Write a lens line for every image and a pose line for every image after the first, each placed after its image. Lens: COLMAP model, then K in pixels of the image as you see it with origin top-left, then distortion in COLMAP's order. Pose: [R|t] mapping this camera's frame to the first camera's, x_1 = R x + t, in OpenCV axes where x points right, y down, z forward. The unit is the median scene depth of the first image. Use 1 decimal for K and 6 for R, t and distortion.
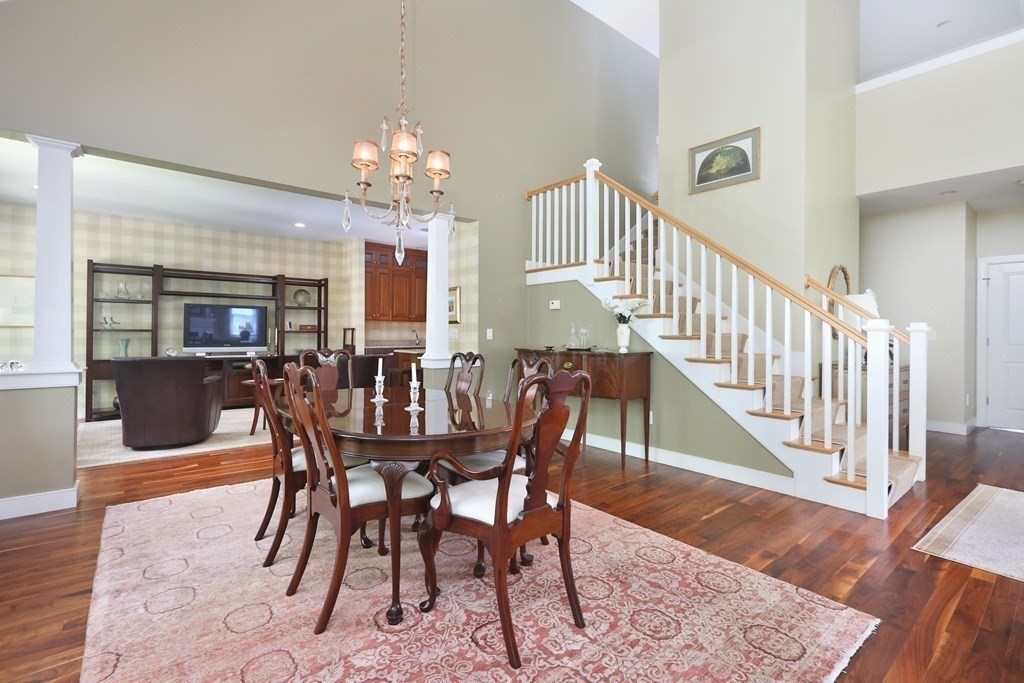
lens RADIAL K [[465.3, 0, 510.8], [0, 465.3, 326.0], [0, 0, 1]] dist [0.001325, 0.000189]
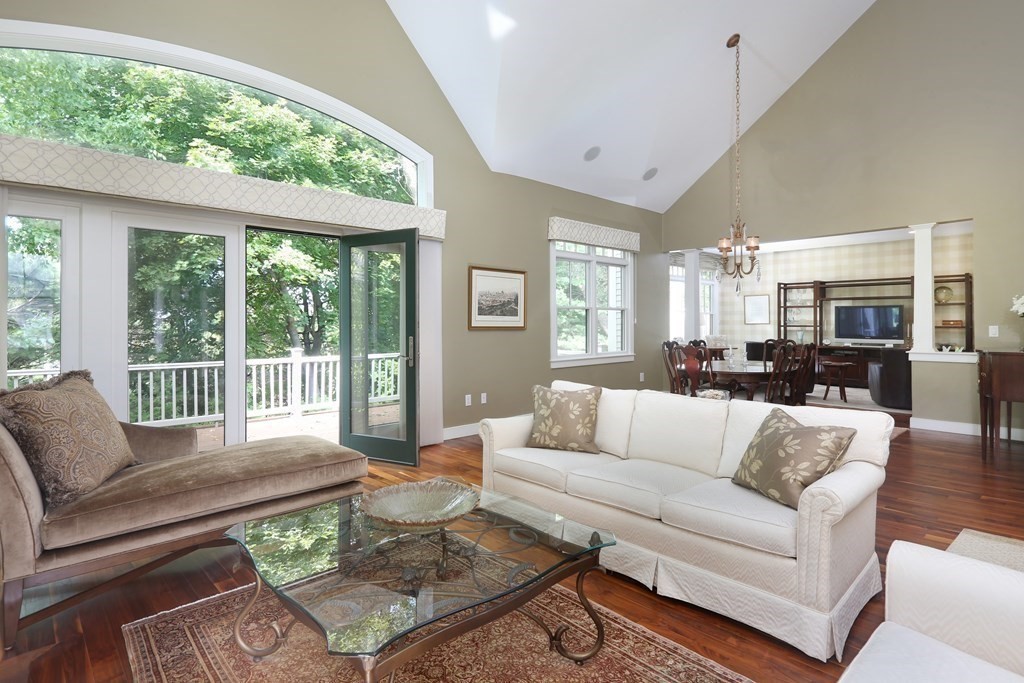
lens RADIAL K [[530.4, 0, 514.2], [0, 530.4, 321.8], [0, 0, 1]] dist [0.001851, 0.000846]
pose [[0.085012, -0.002683, -0.996376, 0.791493], [0.010392, 0.999944, -0.001806, -0.010774], [0.996326, -0.010201, 0.085035, -0.071795]]
